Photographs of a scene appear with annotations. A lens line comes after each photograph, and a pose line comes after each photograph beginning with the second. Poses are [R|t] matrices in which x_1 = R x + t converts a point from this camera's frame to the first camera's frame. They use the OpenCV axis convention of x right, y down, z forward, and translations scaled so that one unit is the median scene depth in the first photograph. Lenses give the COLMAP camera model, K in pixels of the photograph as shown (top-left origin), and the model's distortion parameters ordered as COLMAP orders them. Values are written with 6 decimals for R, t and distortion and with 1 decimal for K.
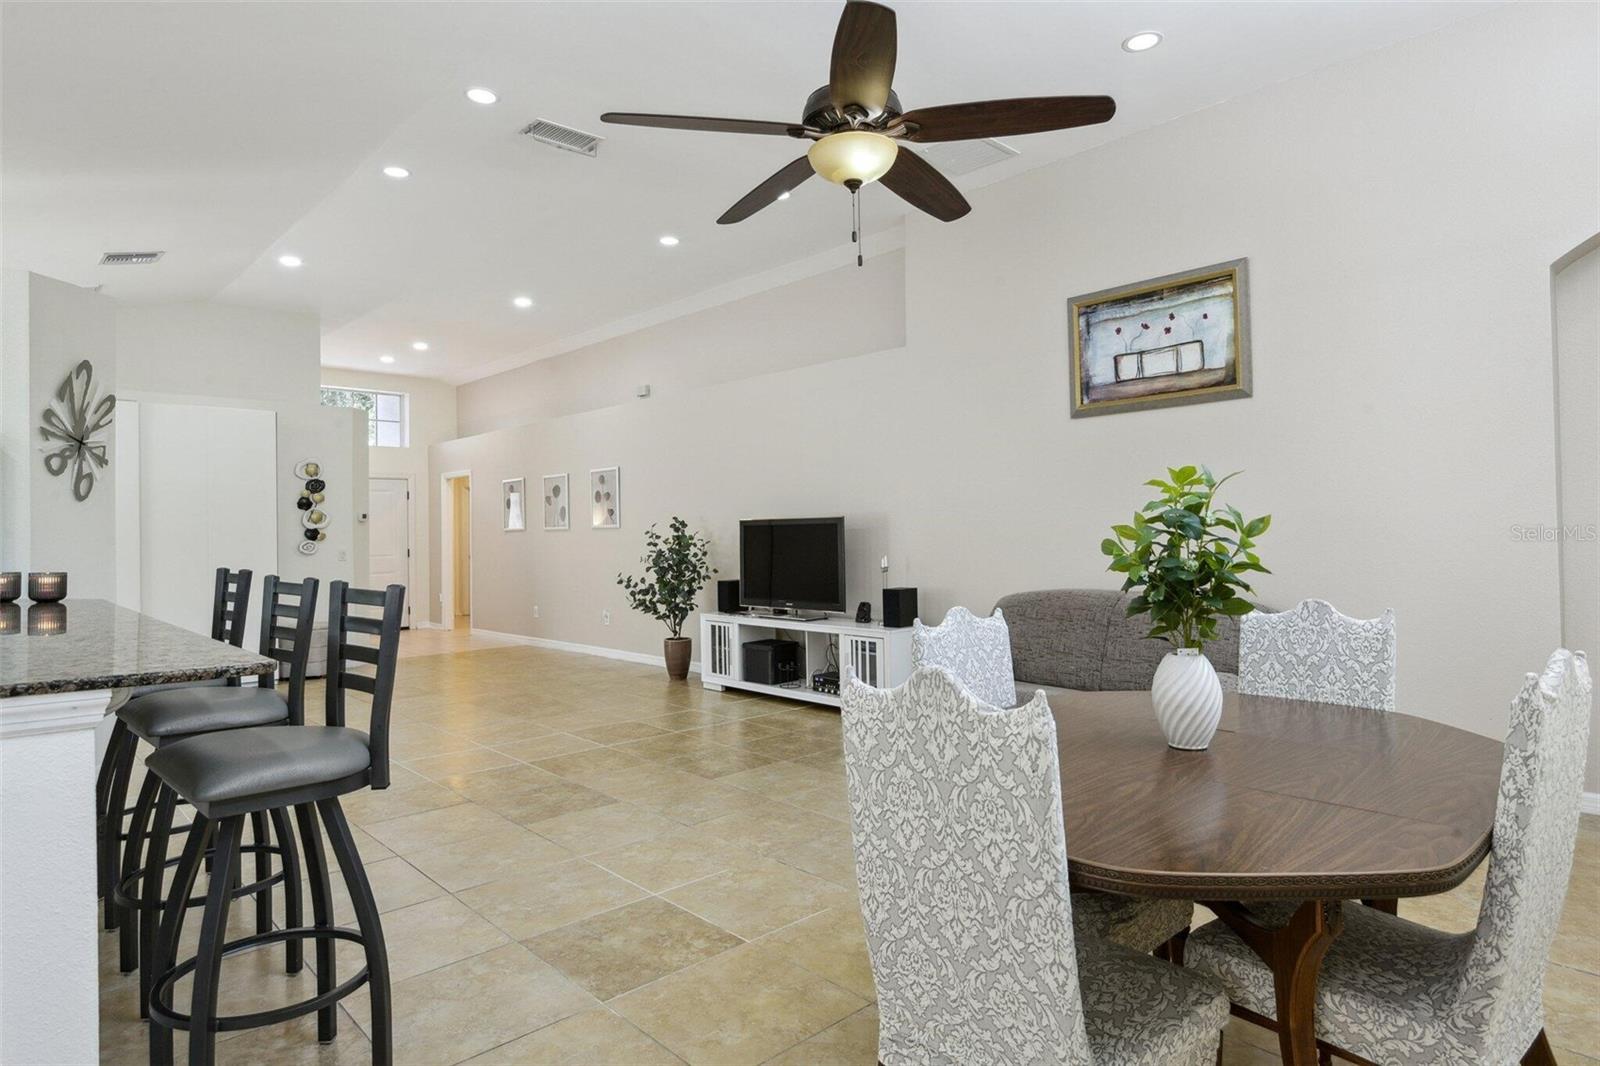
lens RADIAL K [[906.0, 0, 801.2], [0, 906.0, 524.8], [0, 0, 1]] dist [0.001610, 0.000061]
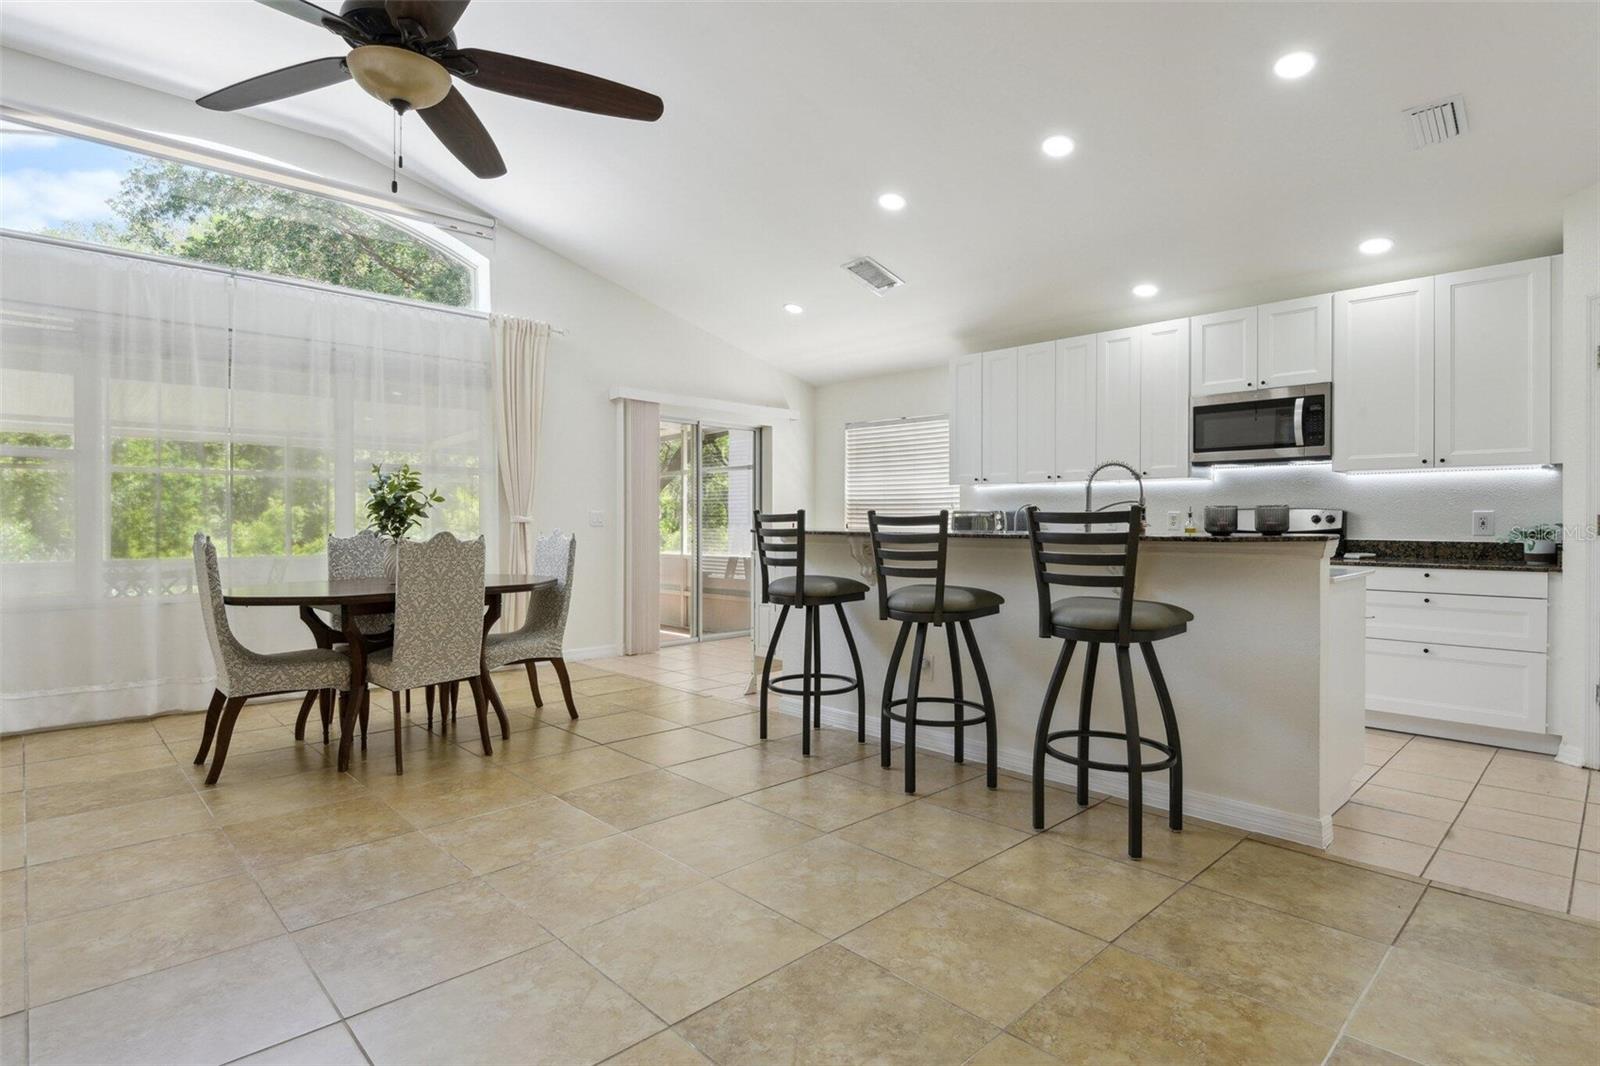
lens RADIAL K [[817.3, 0, 803.5], [0, 817.3, 526.0], [0, 0, 1]] dist [-0.006325, -0.002436]
pose [[-0.999747, 0.011027, -0.019607, -0.218616], [0.011039, 0.999939, -0.000528, 0.041871], [0.019600, -0.000745, -0.999808, 1.198184]]
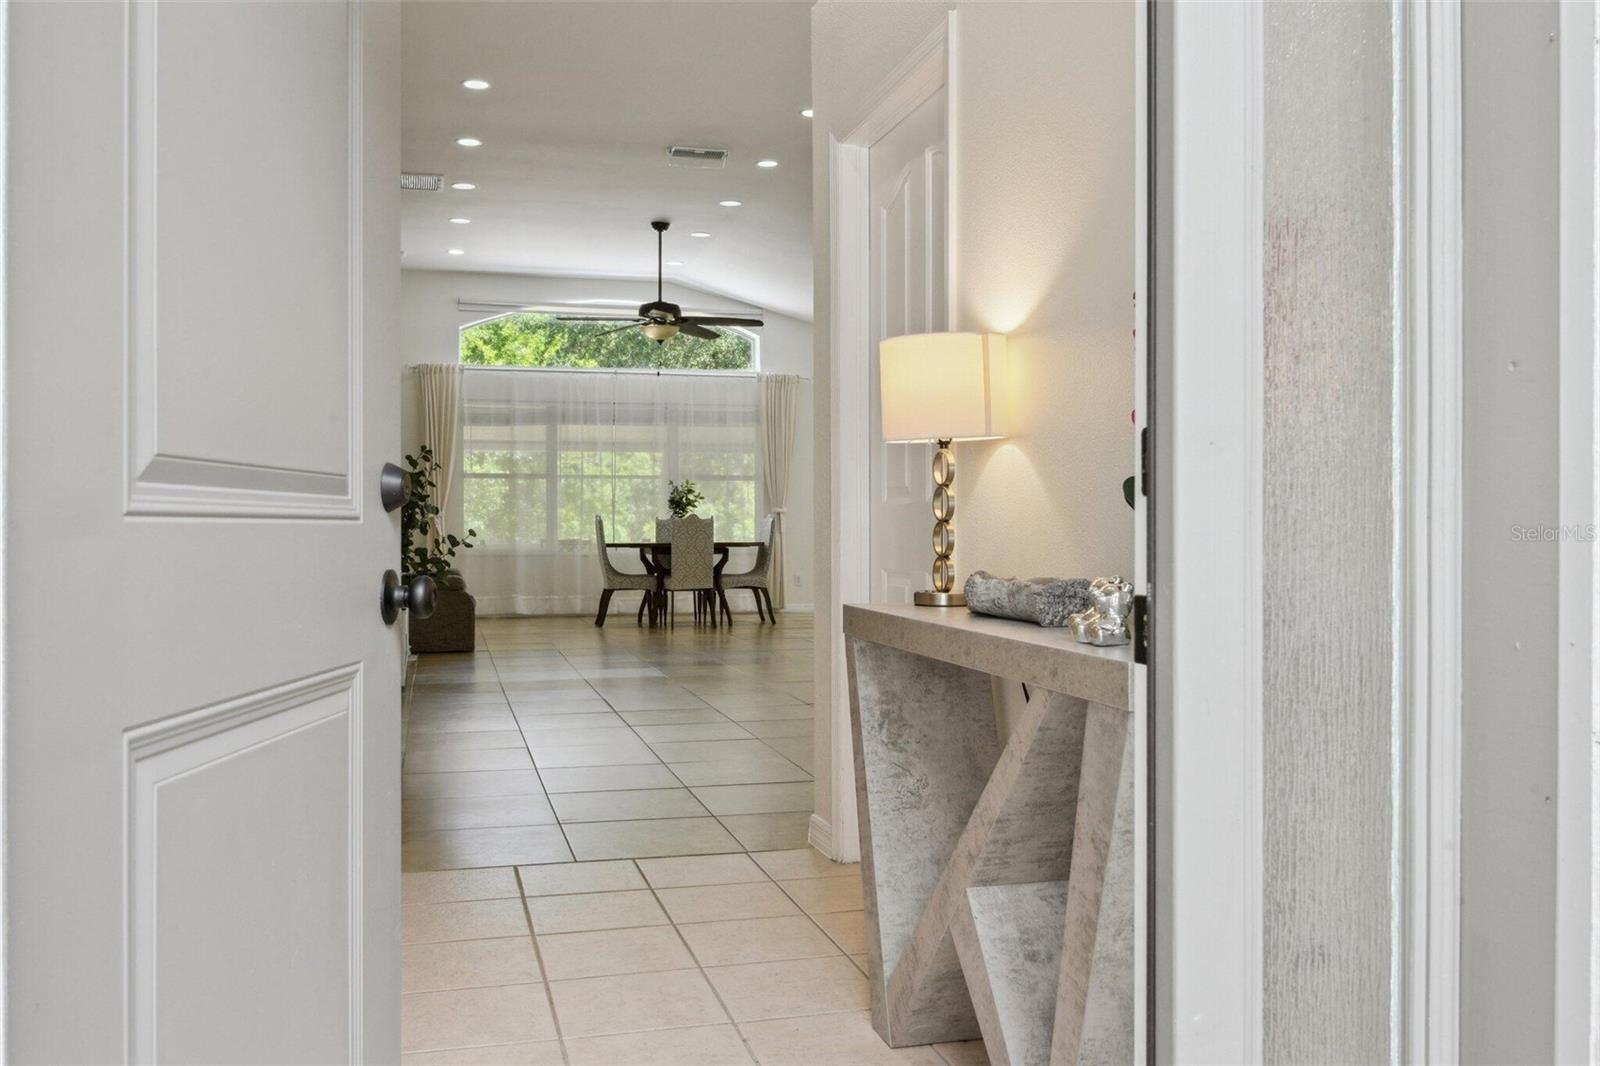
lens RADIAL K [[1387.7, 0, 798.3], [0, 1387.7, 533.0], [0, 0, 1]] dist [-0.014747, -0.005962]
pose [[-0.880510, 0.008183, 0.473957, -1.266358], [0.006144, 0.999964, -0.005849, 0.092922], [-0.473987, -0.002238, -0.880529, 2.585235]]
